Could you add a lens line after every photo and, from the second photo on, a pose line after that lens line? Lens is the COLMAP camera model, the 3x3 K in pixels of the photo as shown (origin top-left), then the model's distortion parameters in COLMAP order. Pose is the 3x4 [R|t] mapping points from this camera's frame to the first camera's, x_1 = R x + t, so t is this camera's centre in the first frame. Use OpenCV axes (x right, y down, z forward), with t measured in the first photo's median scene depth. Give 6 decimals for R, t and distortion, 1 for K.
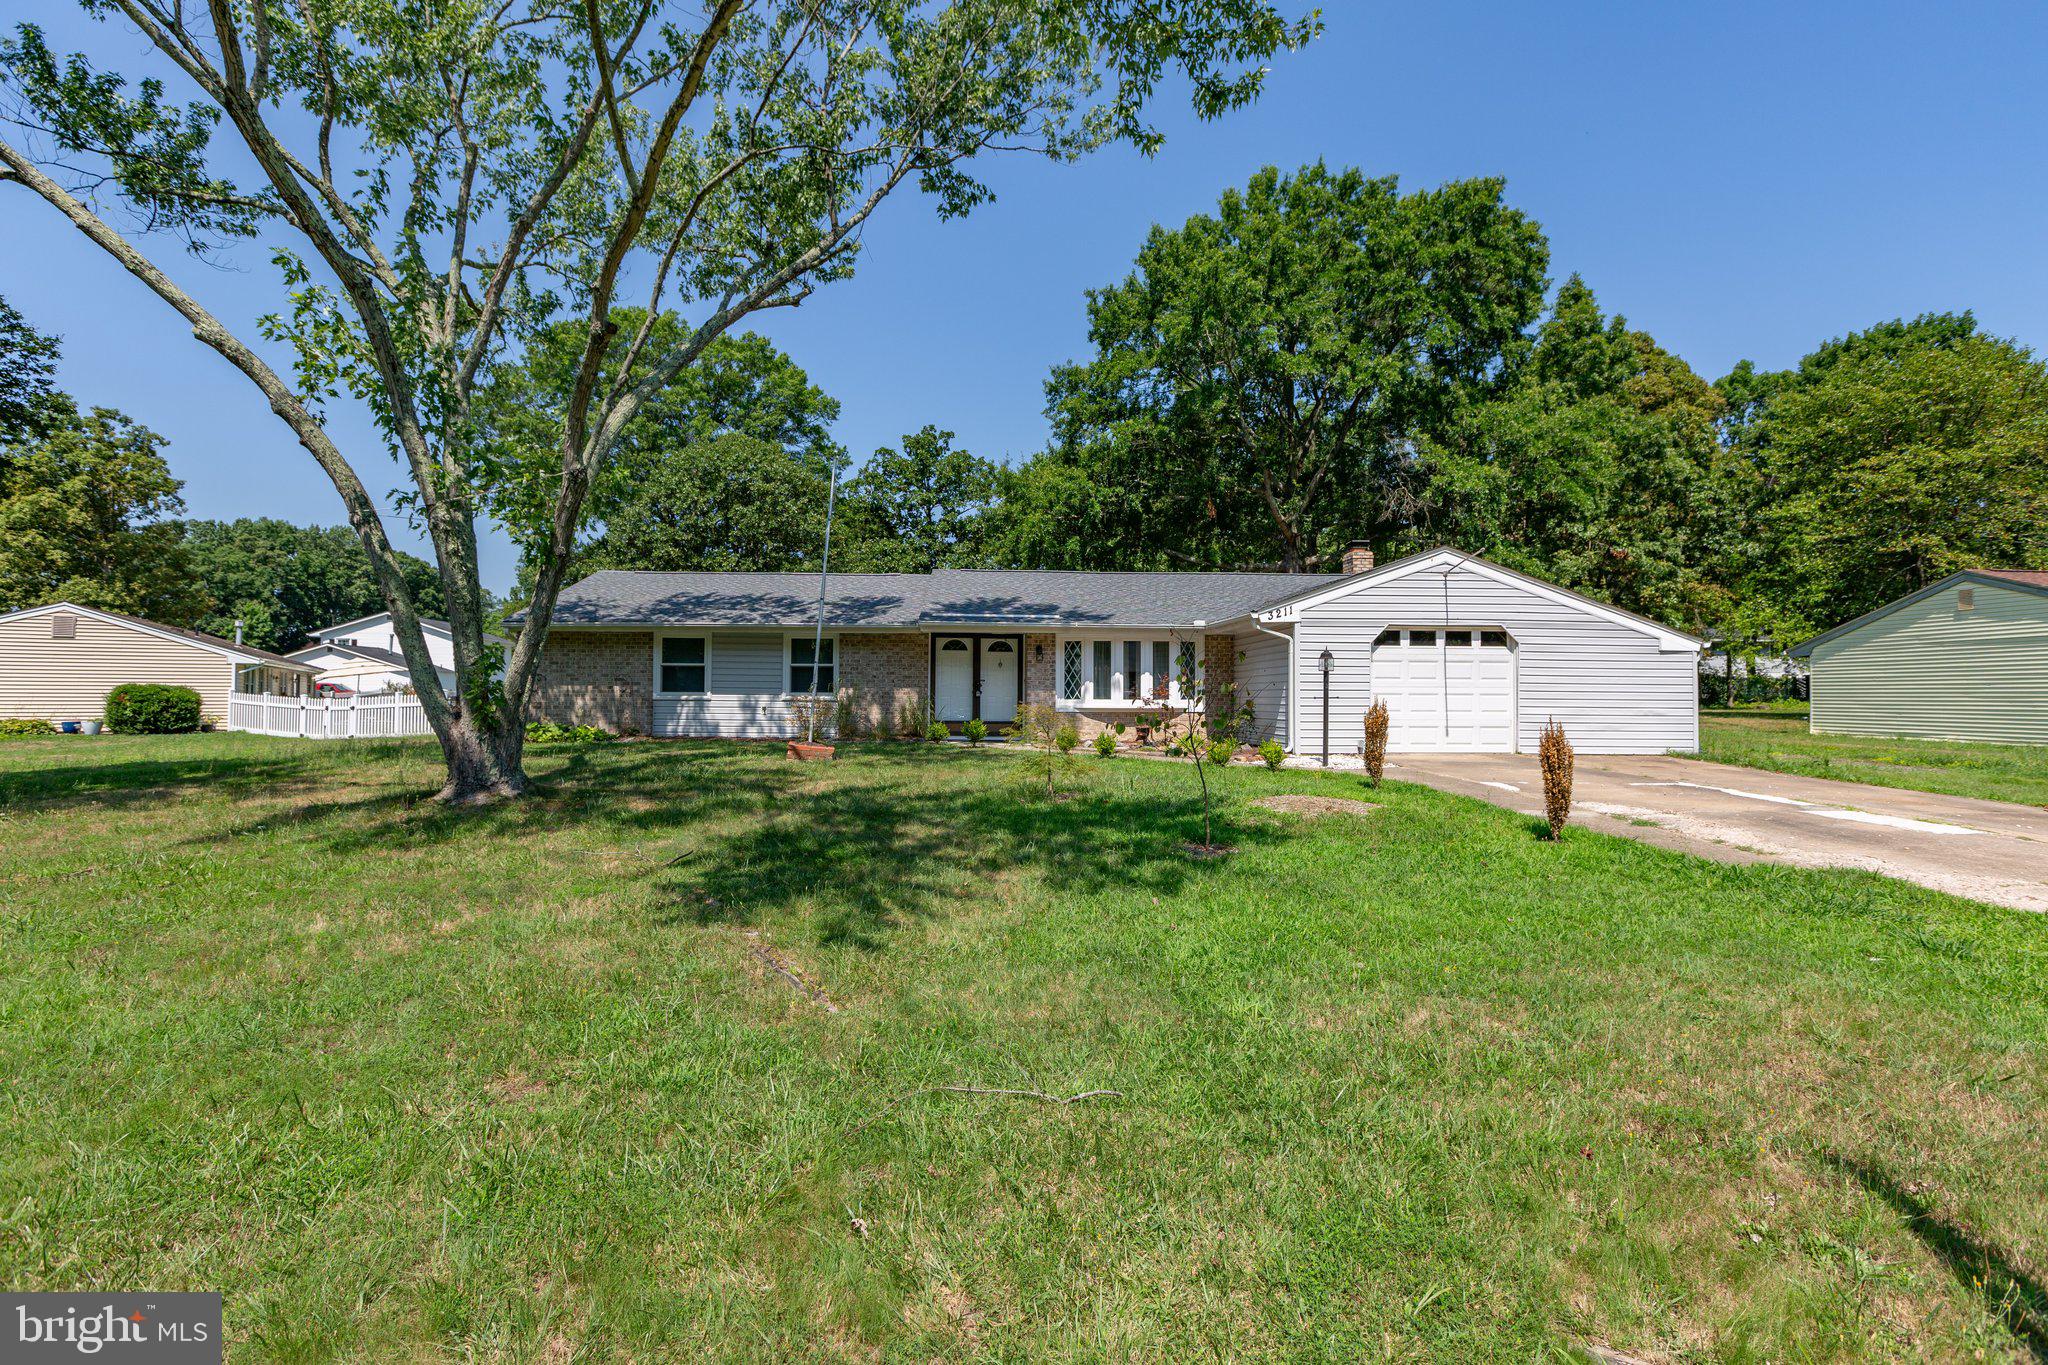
lens RADIAL K [[1004.0, 0, 1025.6], [0, 1004.0, 672.9], [0, 0, 1]] dist [0.000162, 0.000304]
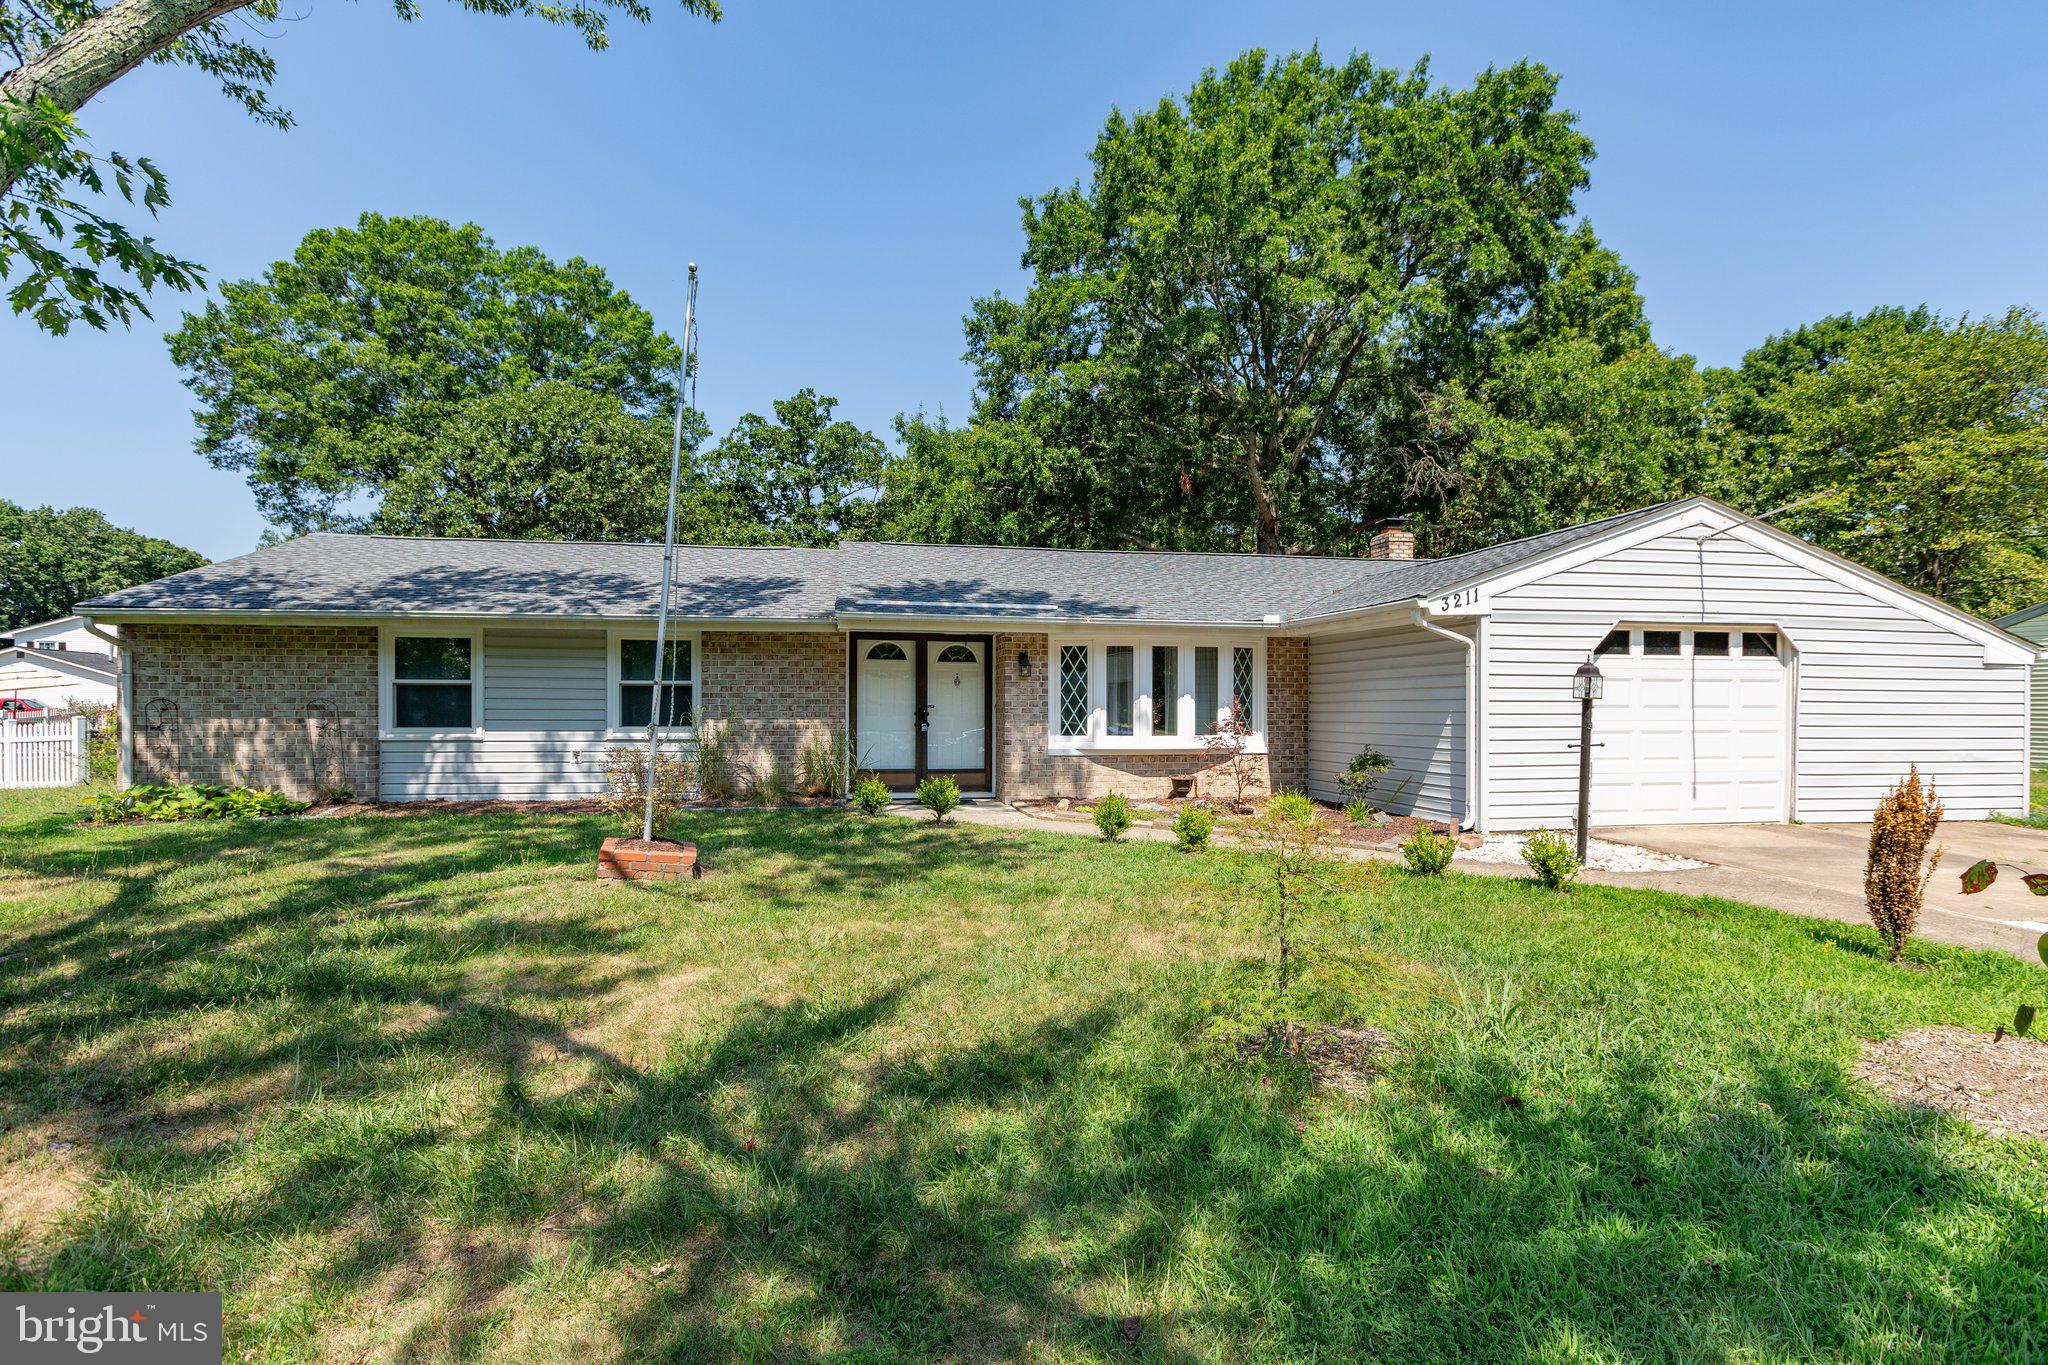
lens RADIAL K [[1000.8, 0, 1028.8], [0, 1000.8, 717.7], [0, 0, 1]] dist [0.000346, -0.000065]
pose [[0.990729, -0.004993, 0.135758, -0.067712], [0.000024, 0.999331, 0.036581, -0.008762], [-0.135850, -0.036239, 0.990066, 0.348345]]
